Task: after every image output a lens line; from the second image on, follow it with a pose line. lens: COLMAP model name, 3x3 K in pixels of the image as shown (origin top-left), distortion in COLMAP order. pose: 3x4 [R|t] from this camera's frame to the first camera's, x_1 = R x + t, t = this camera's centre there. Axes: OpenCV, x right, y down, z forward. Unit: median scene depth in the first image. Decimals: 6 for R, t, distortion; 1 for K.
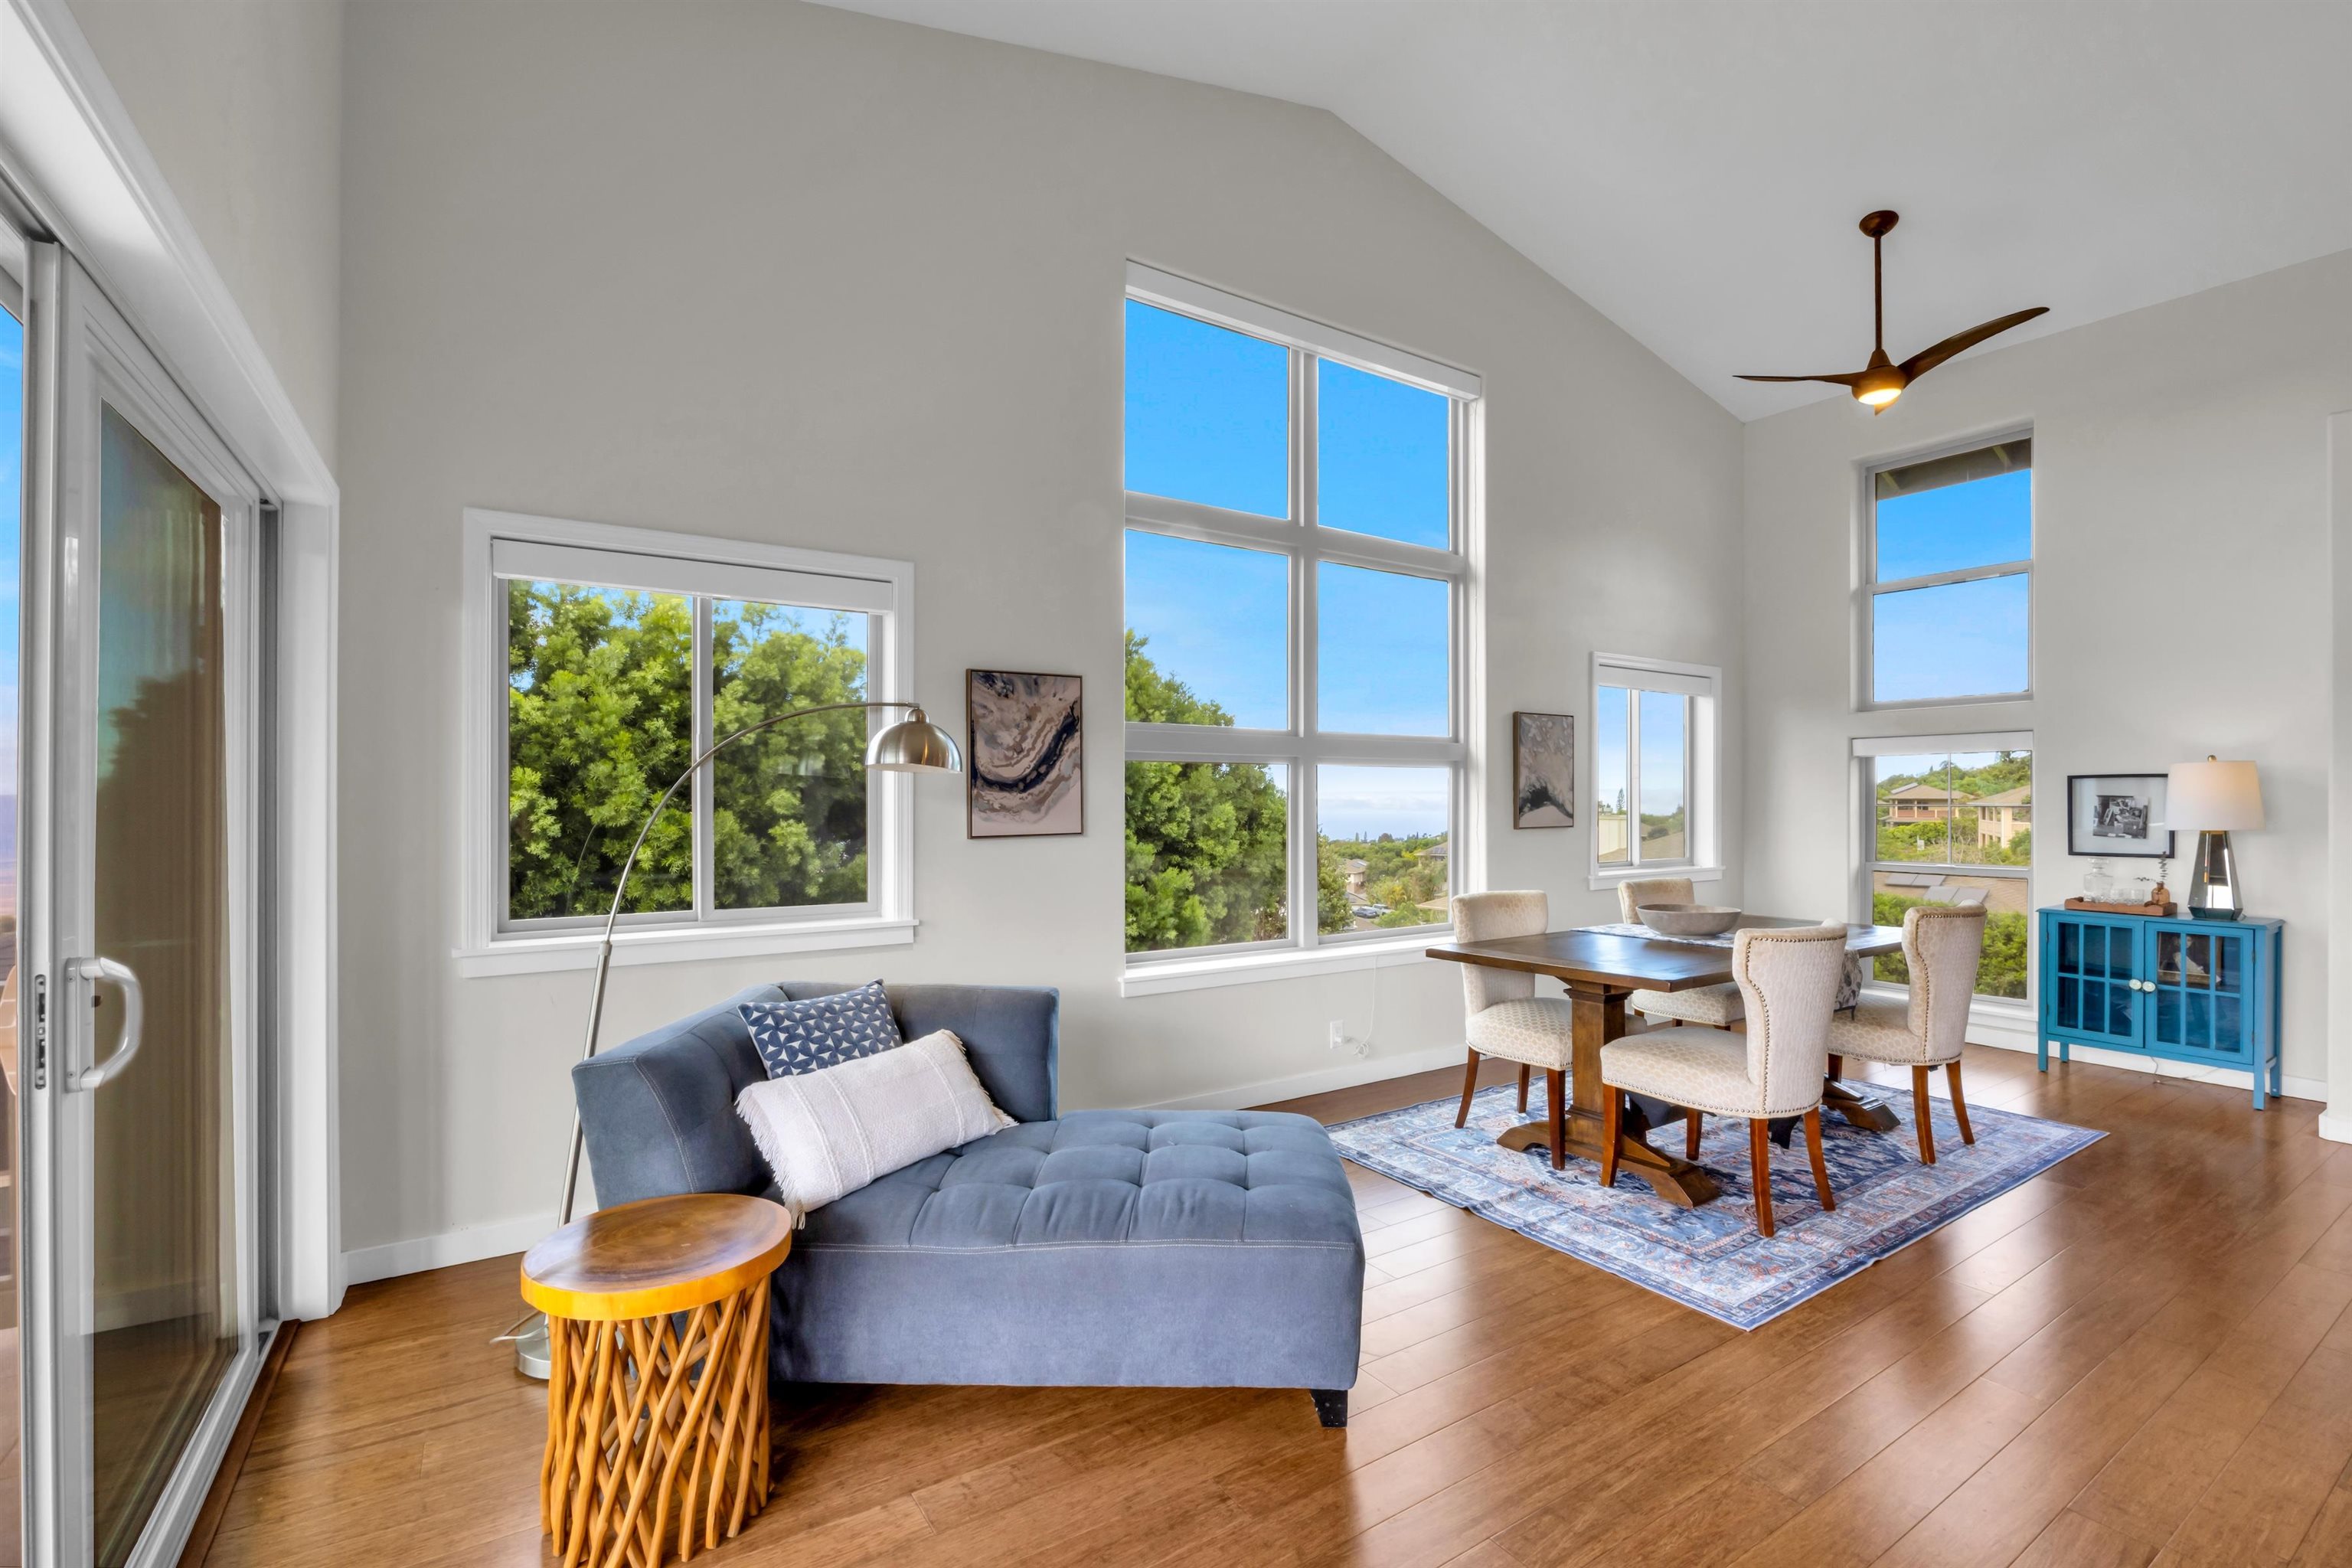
lens RADIAL K [[1004.4, 0, 1196.4], [0, 1004.4, 799.3], [0, 0, 1]] dist [-0.015091, 0.000902]
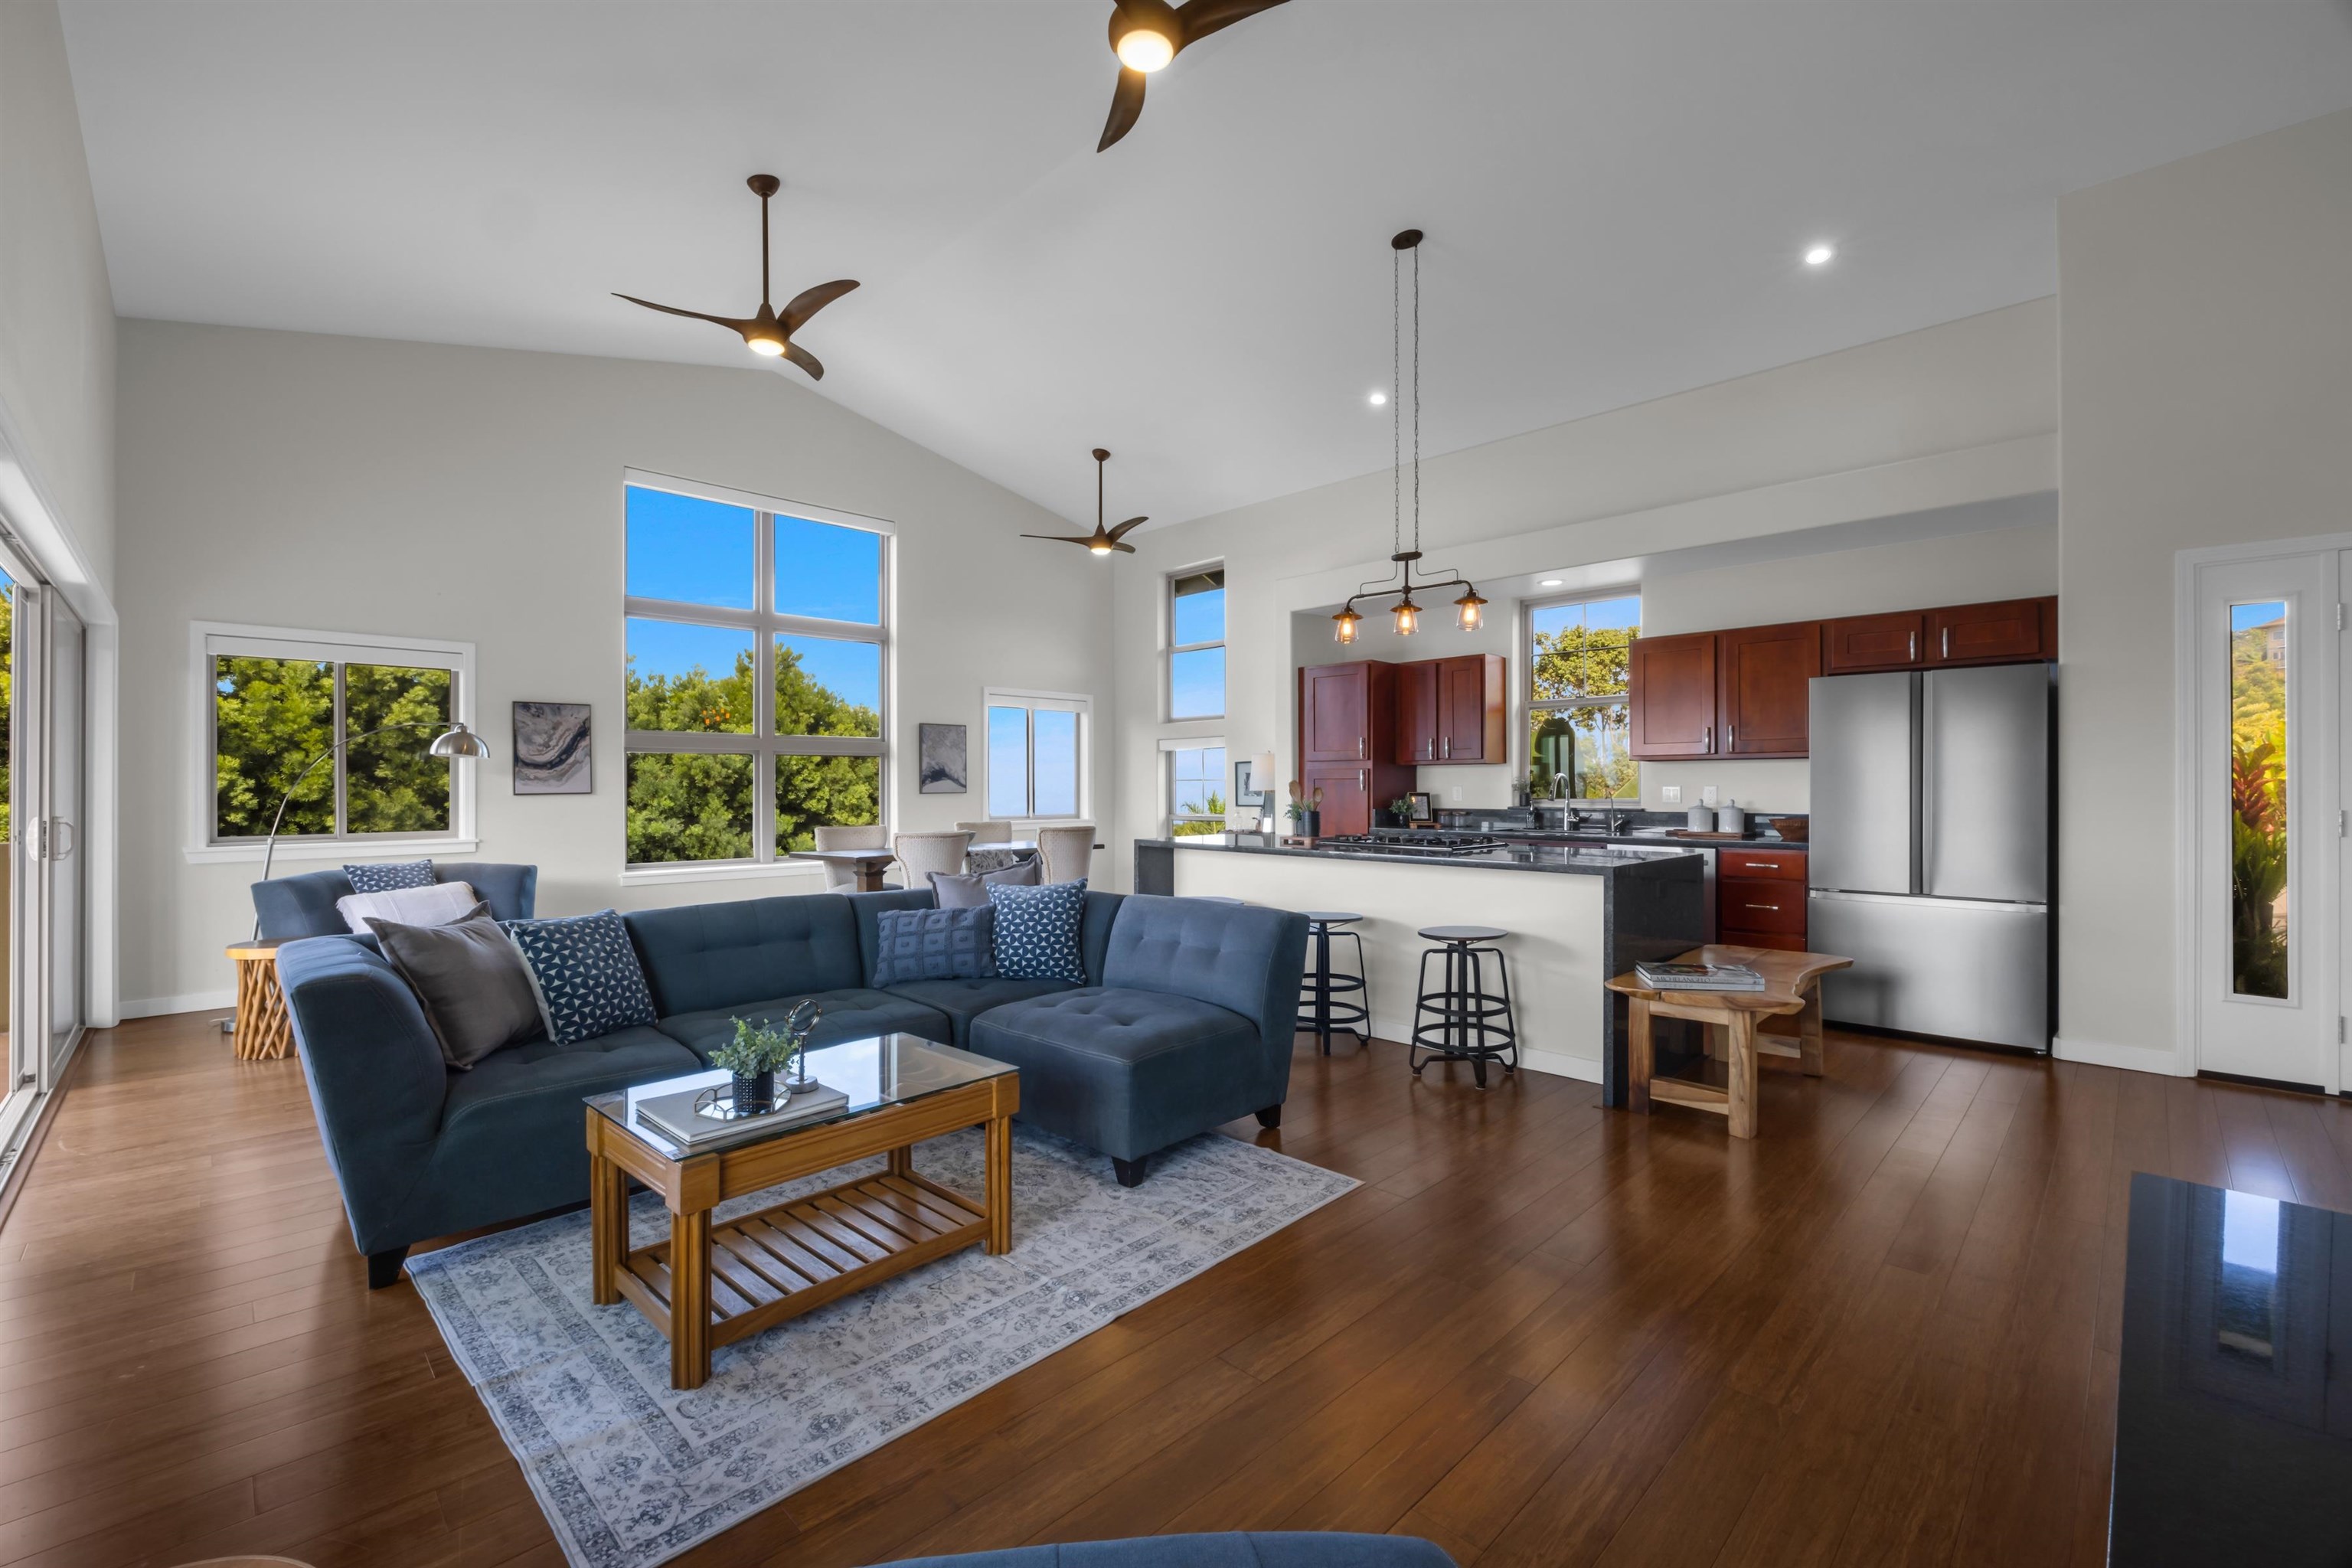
lens RADIAL K [[944.8, 0, 1150.7], [0, 944.8, 781.6], [0, 0, 1]] dist [0.002482, -0.001710]
pose [[0.983239, -0.003096, 0.182294, 0.428105], [0.004274, 0.999972, -0.006069, 0.021901], [-0.182270, 0.006747, 0.983225, -0.641588]]
